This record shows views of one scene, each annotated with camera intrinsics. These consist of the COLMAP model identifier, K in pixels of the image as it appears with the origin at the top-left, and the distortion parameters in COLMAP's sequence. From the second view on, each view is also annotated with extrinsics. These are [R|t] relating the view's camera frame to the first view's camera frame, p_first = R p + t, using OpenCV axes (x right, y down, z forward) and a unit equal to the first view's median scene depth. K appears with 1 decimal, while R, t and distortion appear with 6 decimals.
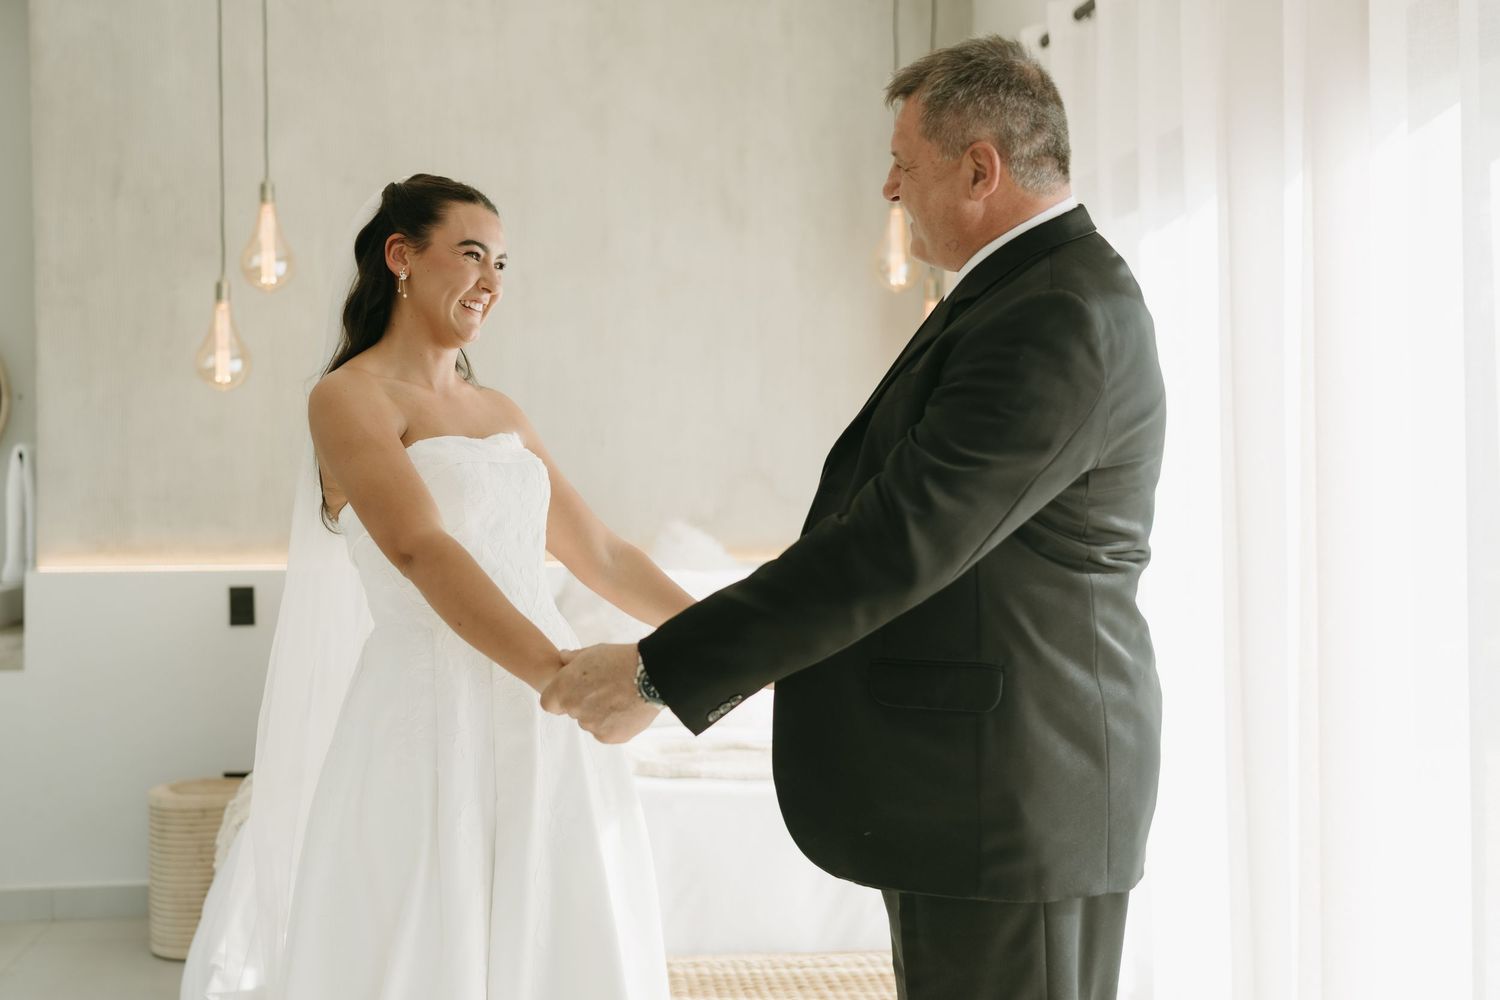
lens RADIAL K [[2282.6, 0, 748.6], [0, 2282.6, 498.5], [0, 0, 1]] dist [0.035010, 0.000000]
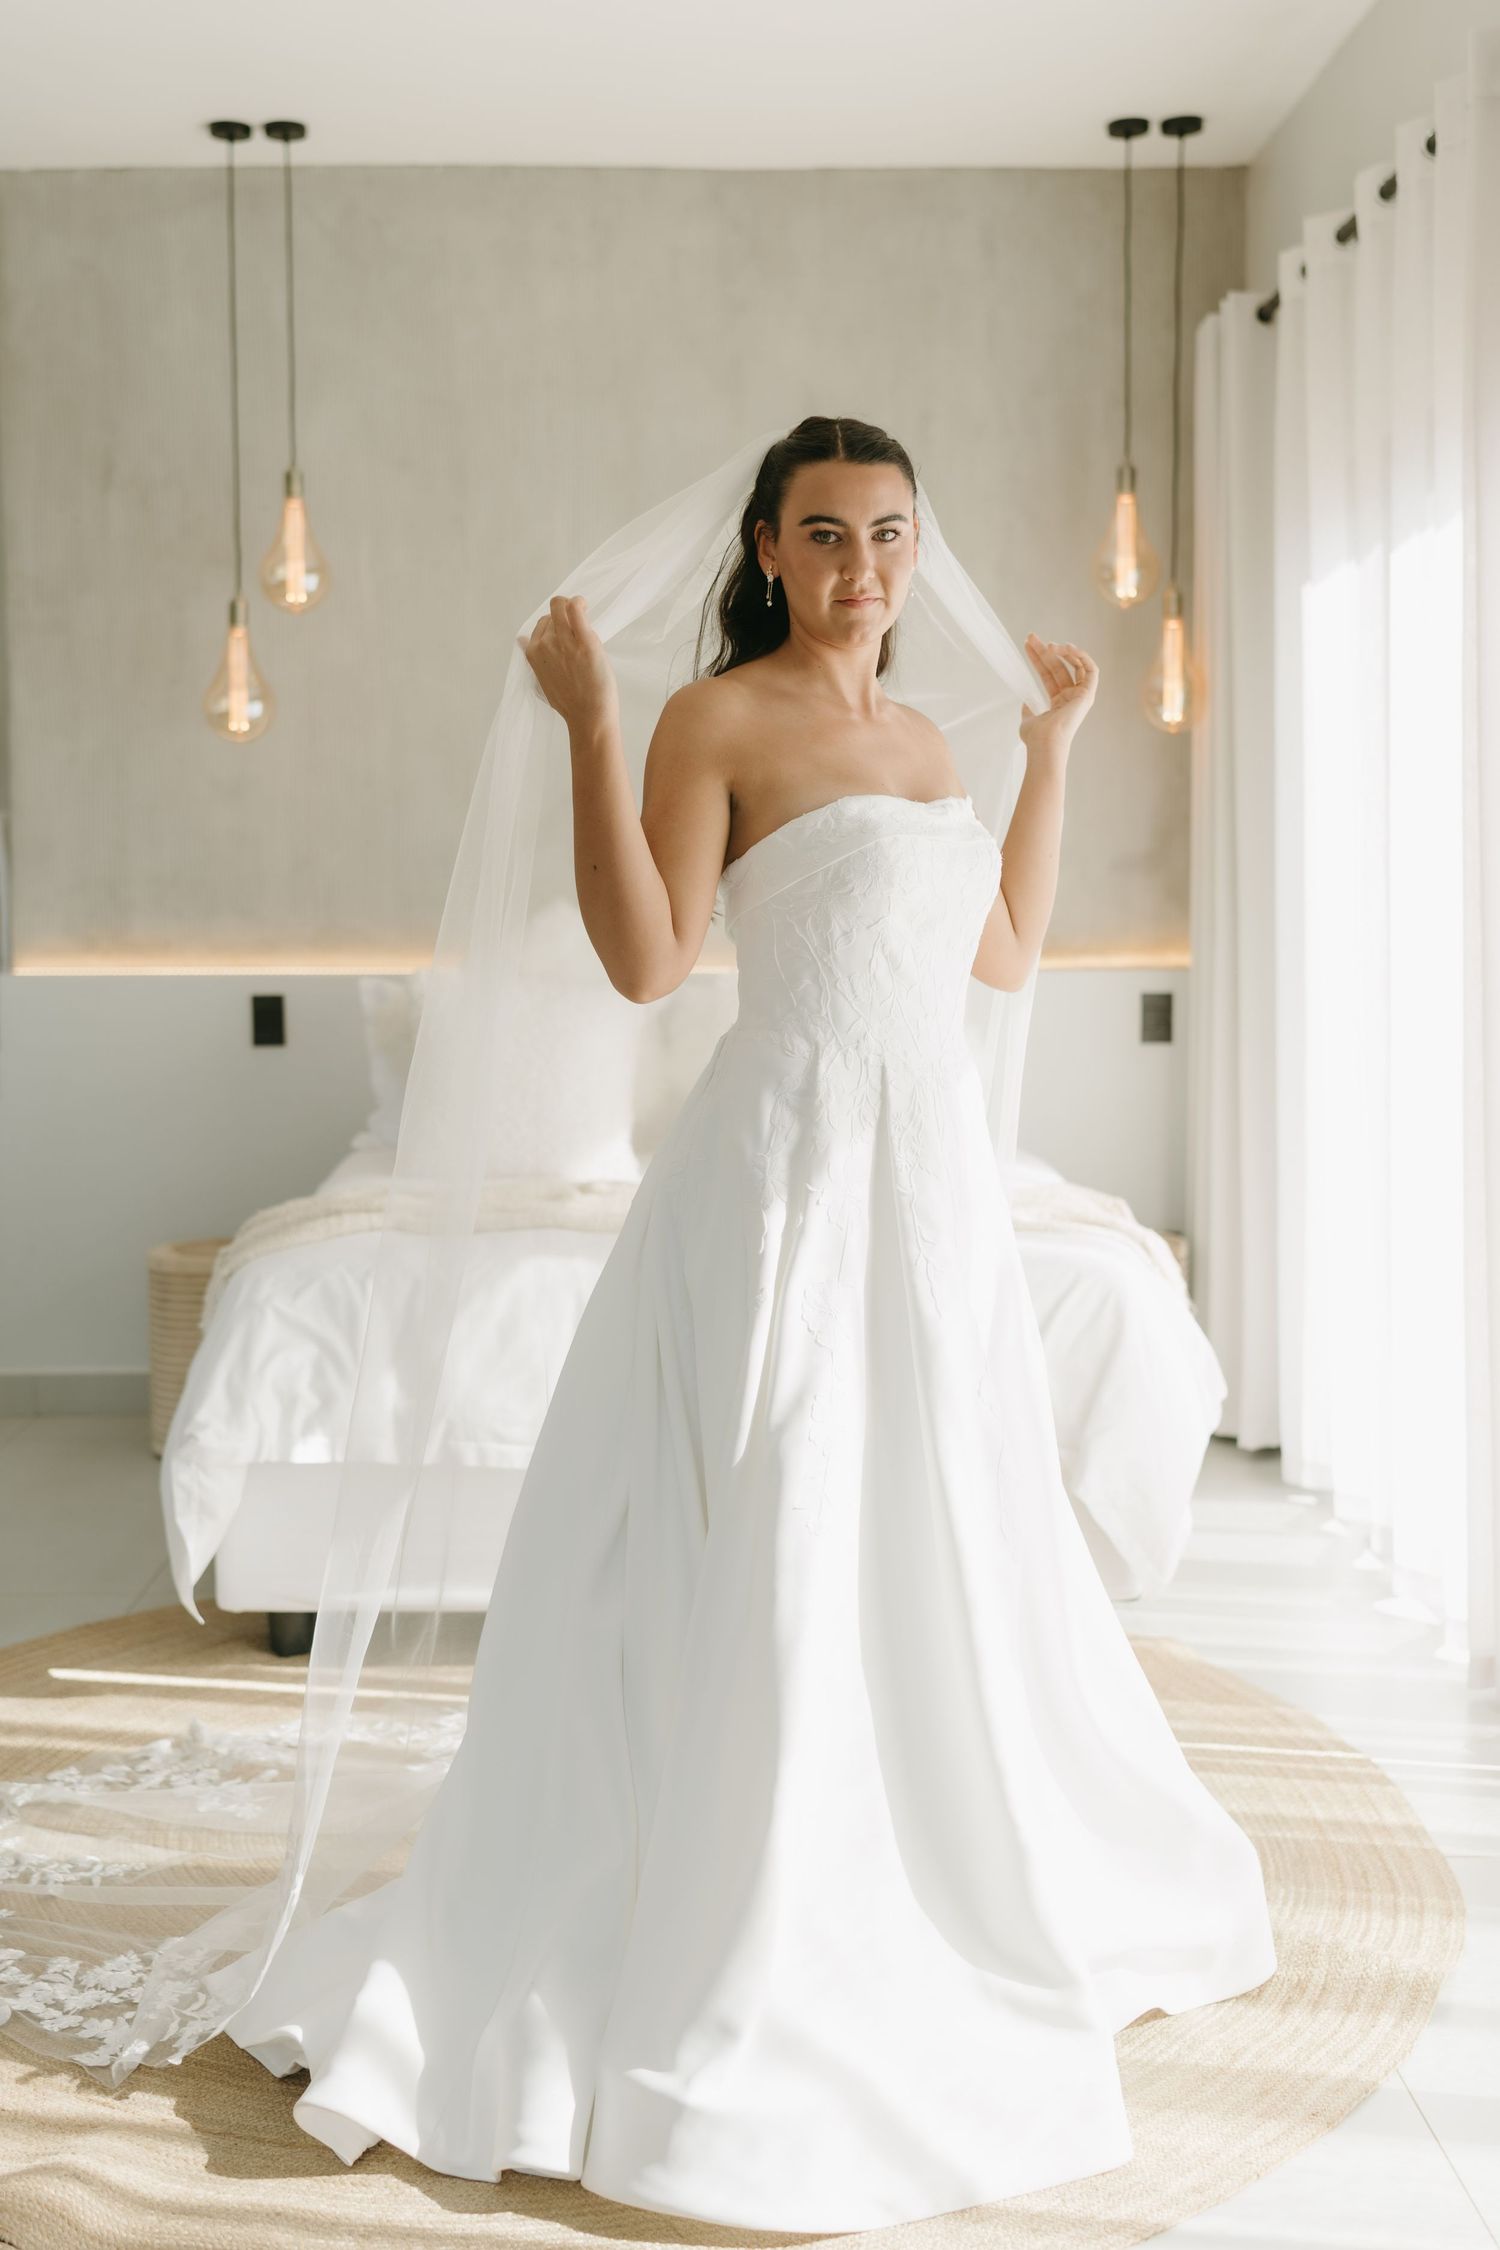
lens RADIAL K [[3423.9, 0, 751.6], [0, 3423.9, 1117.4], [0, 0, 1]] dist [0.035010, 0.000000]
pose [[0.993794, 0.010802, -0.110708, 0.072998], [-0.003641, 0.997899, 0.064682, 0.004094], [0.111174, -0.063877, 0.991746, -0.142749]]
